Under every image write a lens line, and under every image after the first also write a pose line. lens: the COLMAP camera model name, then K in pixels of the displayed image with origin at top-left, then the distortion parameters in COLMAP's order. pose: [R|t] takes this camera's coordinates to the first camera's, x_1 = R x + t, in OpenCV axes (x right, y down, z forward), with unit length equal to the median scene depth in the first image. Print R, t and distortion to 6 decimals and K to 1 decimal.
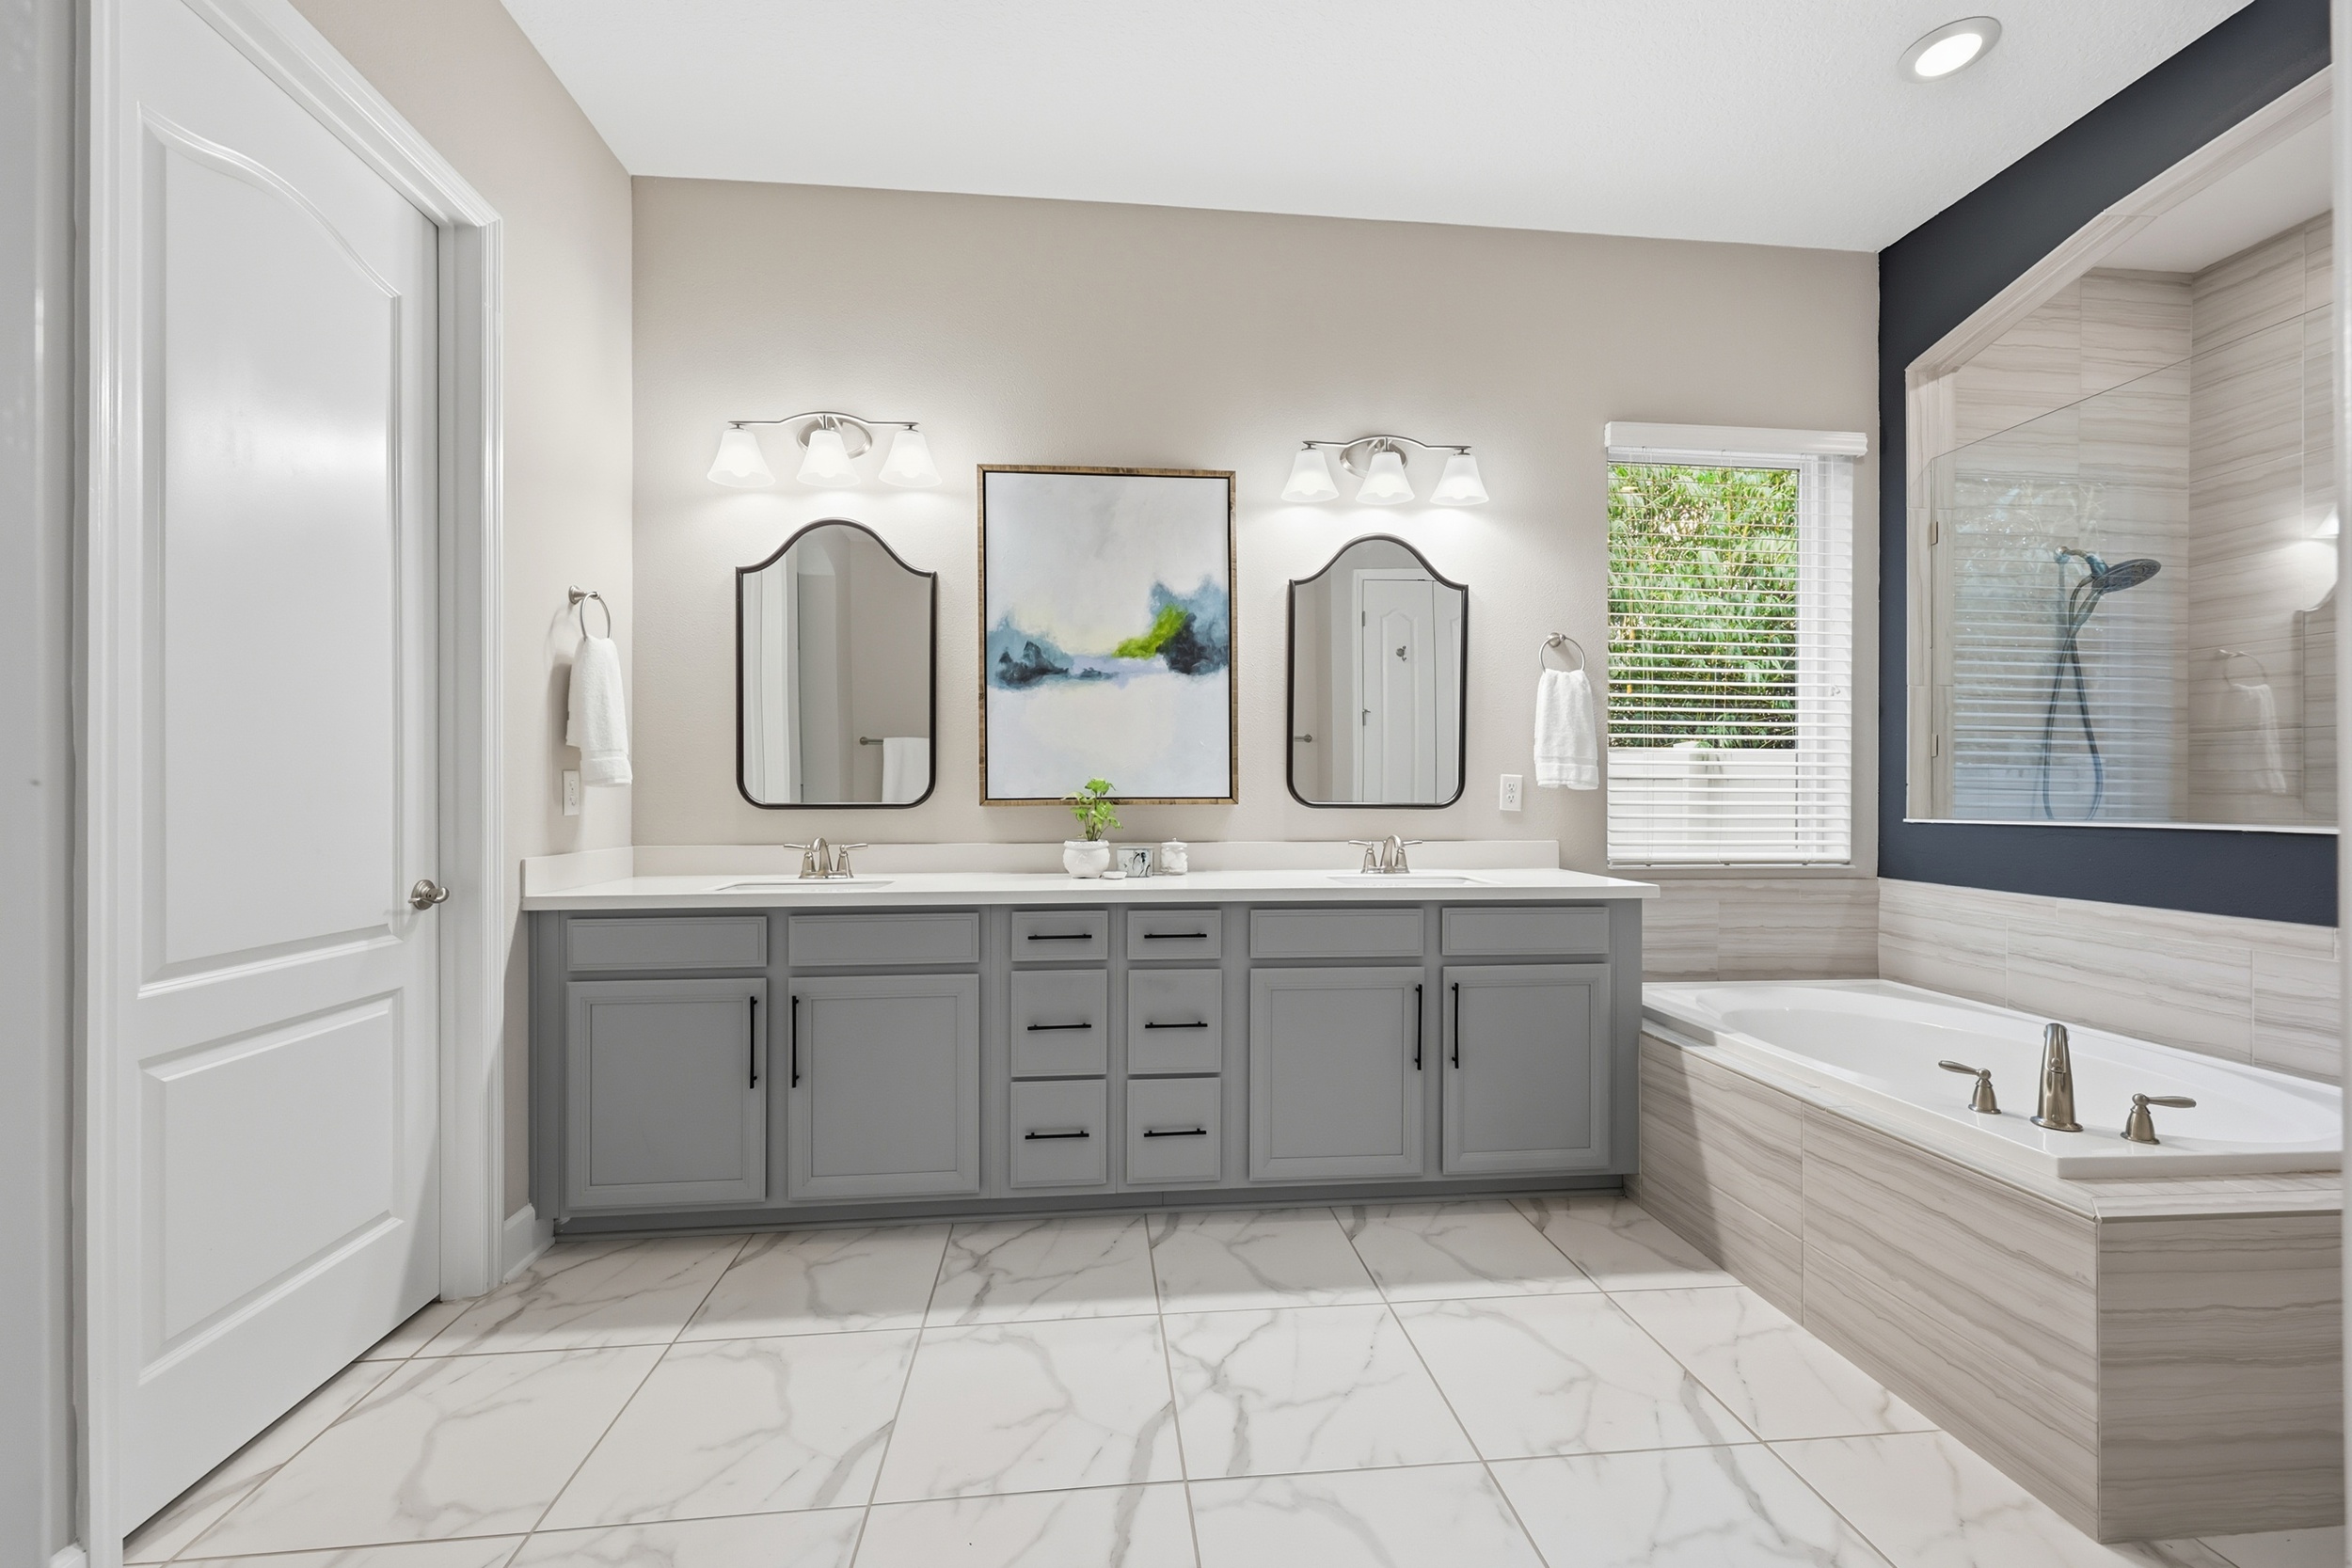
lens RADIAL K [[958.7, 0, 1175.2], [0, 958.7, 786.6], [0, 0, 1]] dist [-0.006451, 0.000981]
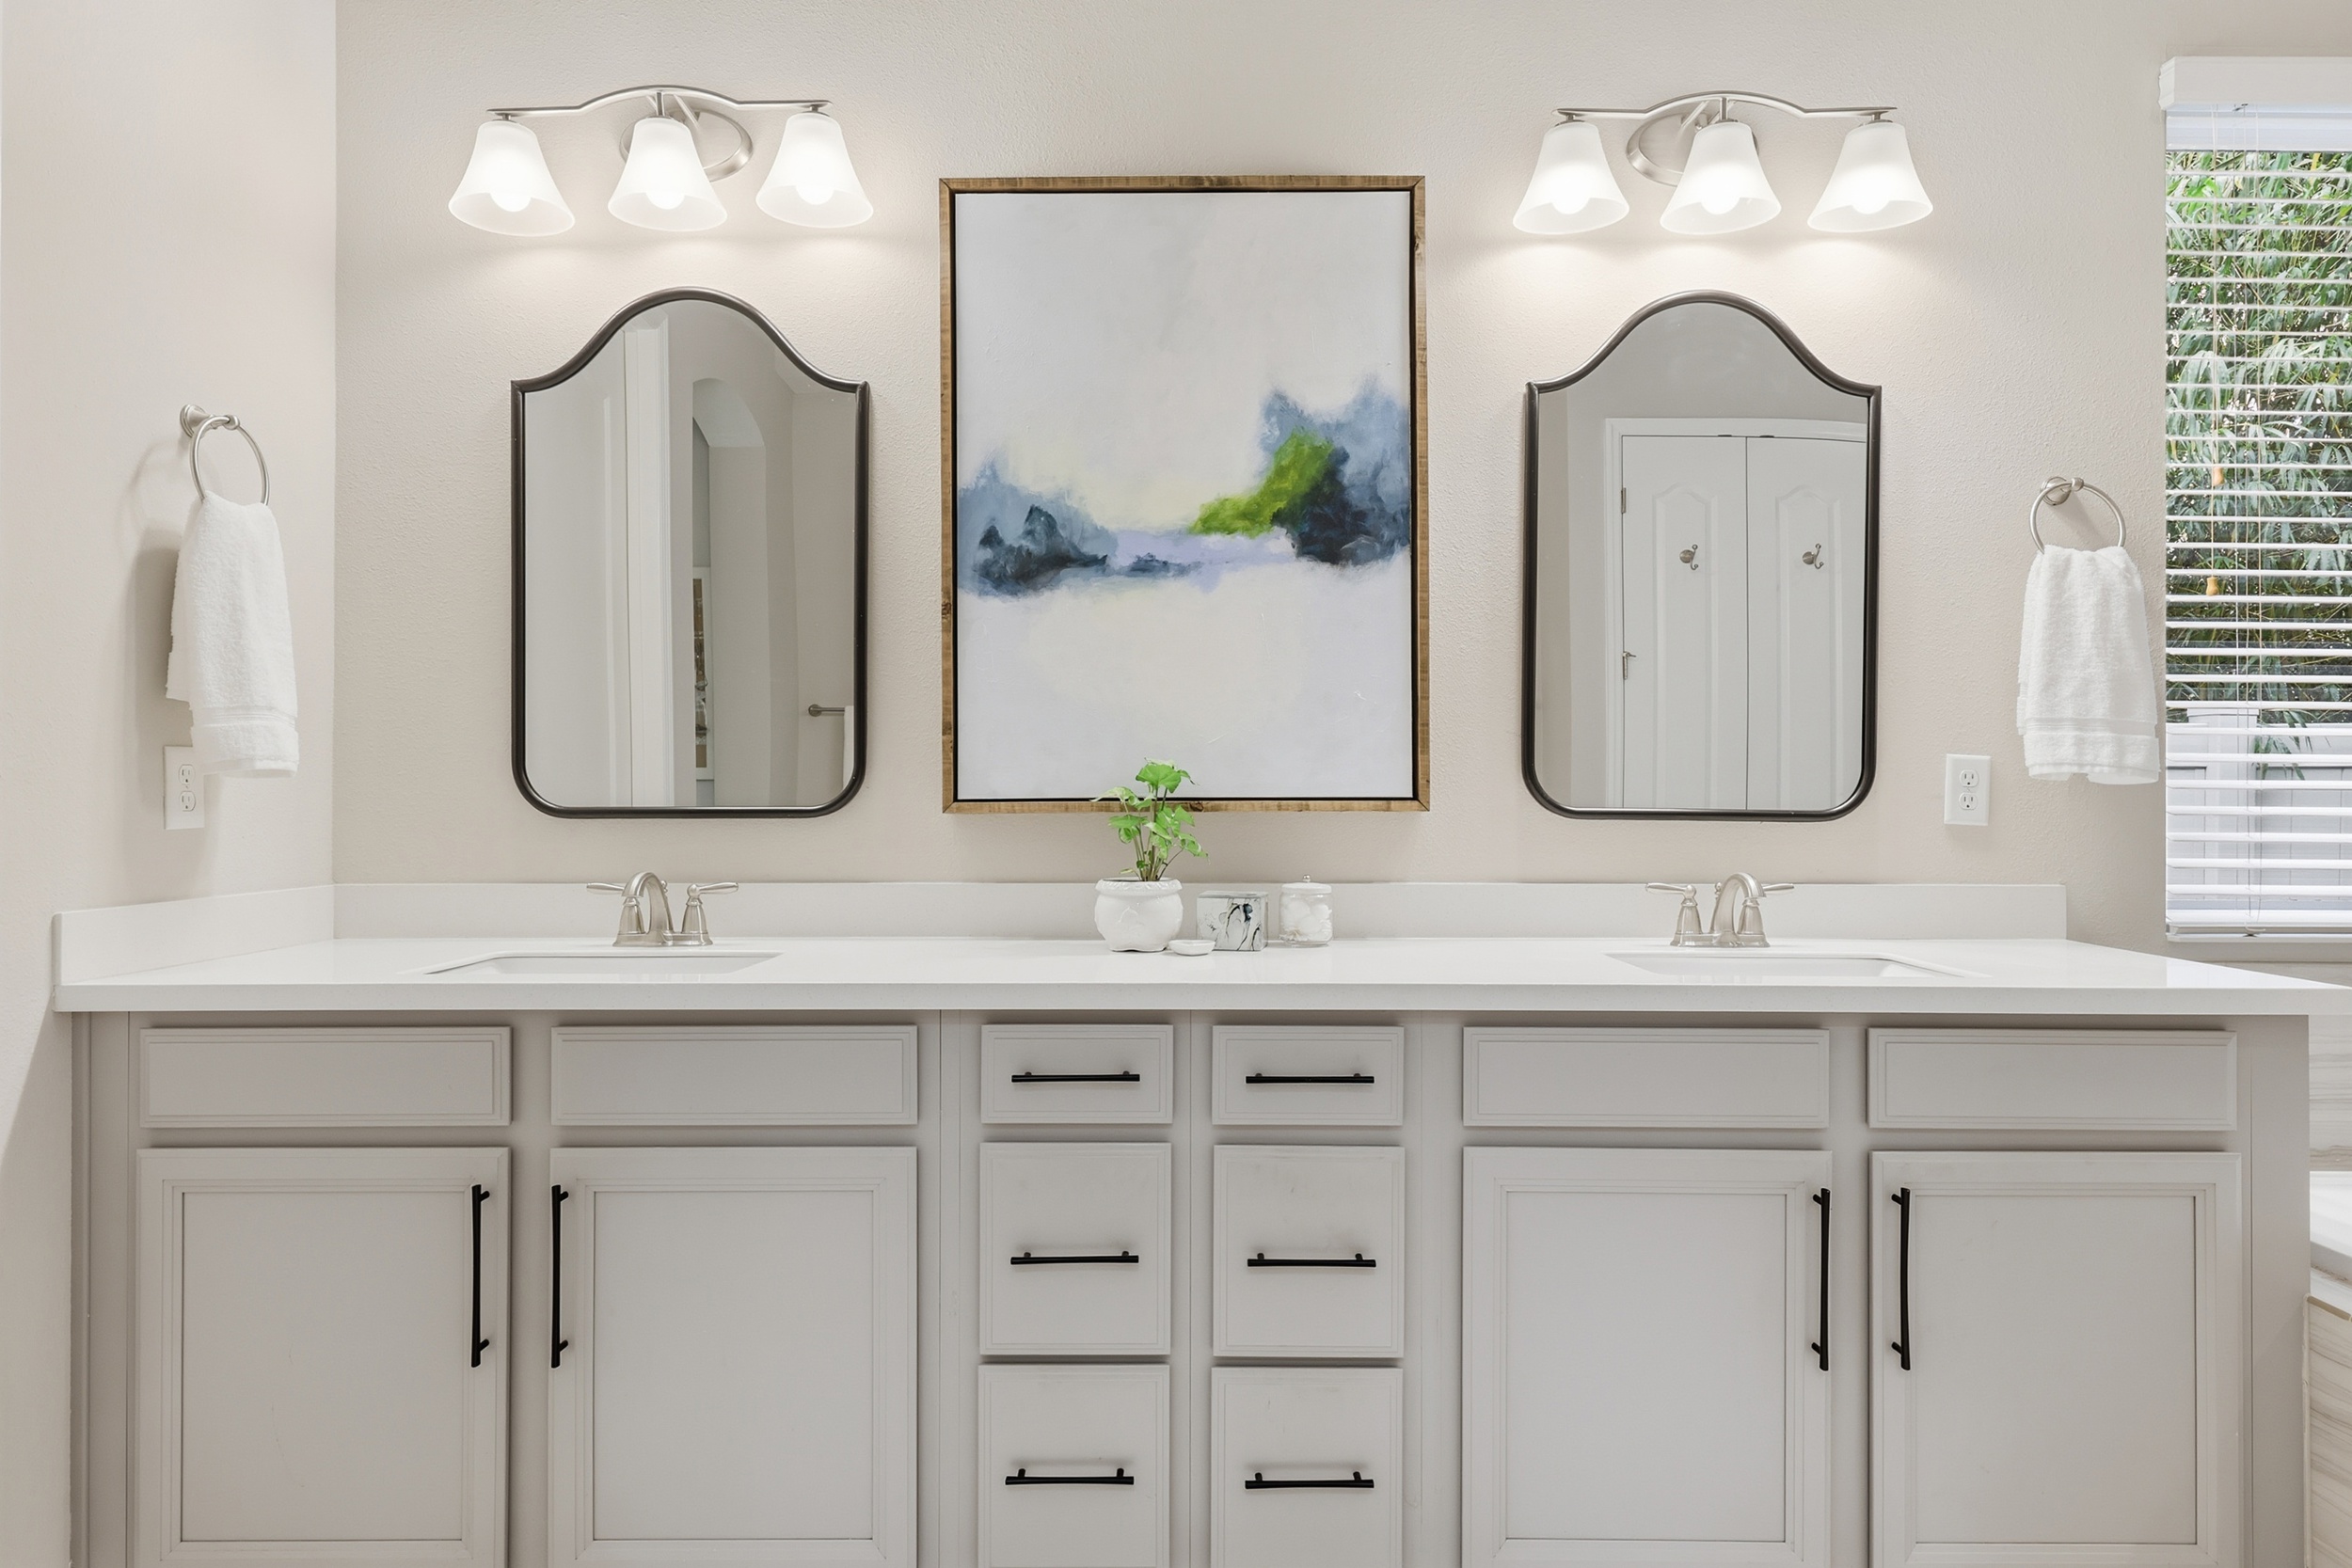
lens RADIAL K [[1355.4, 0, 1175.2], [0, 1355.4, 783.0], [0, 0, 1]] dist [0.016924, -0.000035]
pose [[0.995389, 0.000265, -0.095918, -0.001379], [-0.000402, 0.999999, -0.001415, 0.004303], [0.095918, 0.001447, 0.995388, 0.254673]]
